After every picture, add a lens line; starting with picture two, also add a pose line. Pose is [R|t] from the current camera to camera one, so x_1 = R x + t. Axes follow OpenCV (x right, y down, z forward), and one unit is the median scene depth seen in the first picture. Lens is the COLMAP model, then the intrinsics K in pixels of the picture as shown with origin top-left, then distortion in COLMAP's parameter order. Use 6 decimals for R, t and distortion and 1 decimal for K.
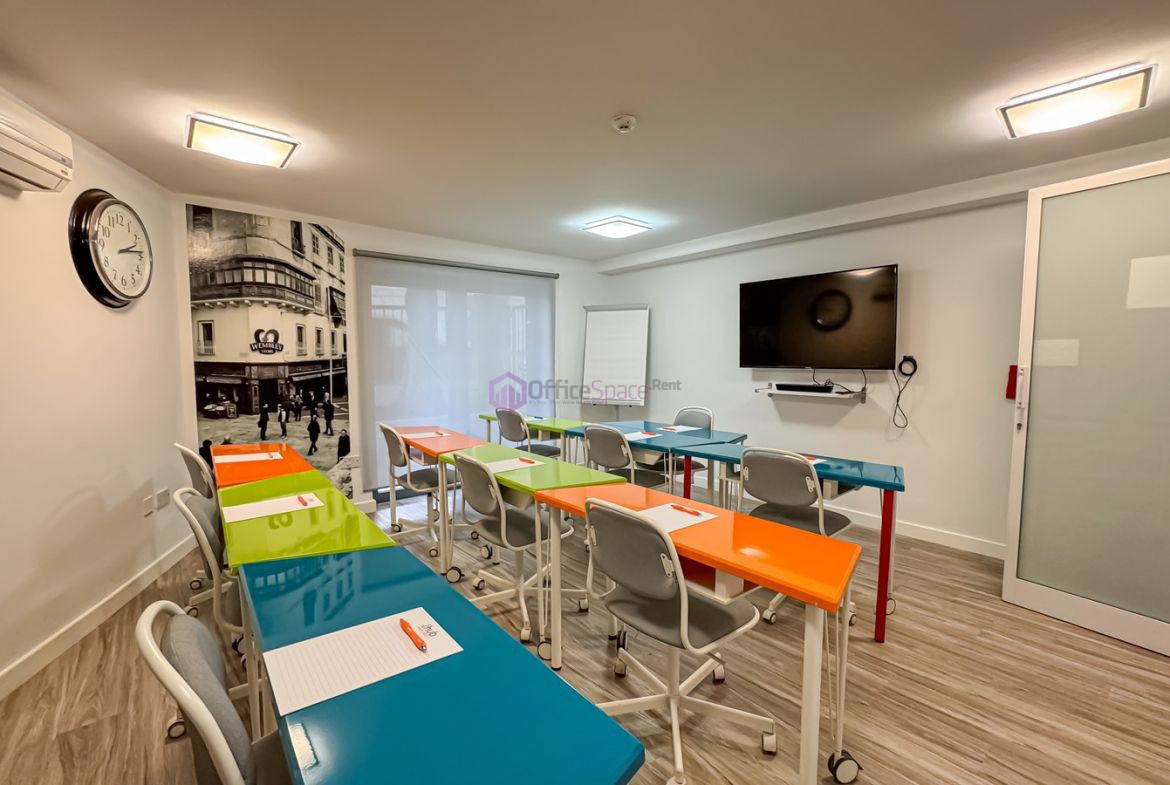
lens RADIAL K [[515.9, 0, 588.2], [0, 515.9, 393.7], [0, 0, 1]] dist [-0.042236, 0.023060]
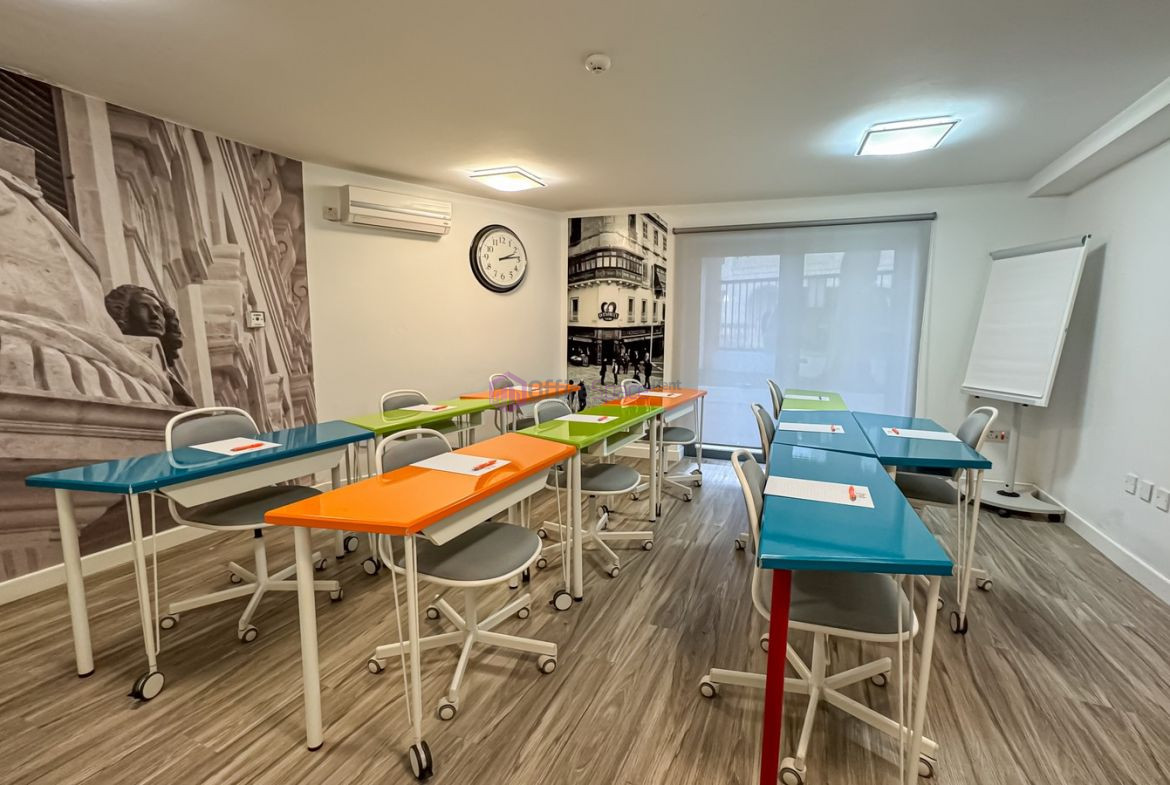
lens RADIAL K [[515.9, 0, 588.2], [0, 515.9, 393.7], [0, 0, 1]] dist [-0.042236, 0.023060]
pose [[0.459430, 0.117436, -0.880416, 0.534964], [-0.073208, 0.992855, 0.094232, -0.011945], [0.885192, 0.021161, 0.464745, 0.324105]]
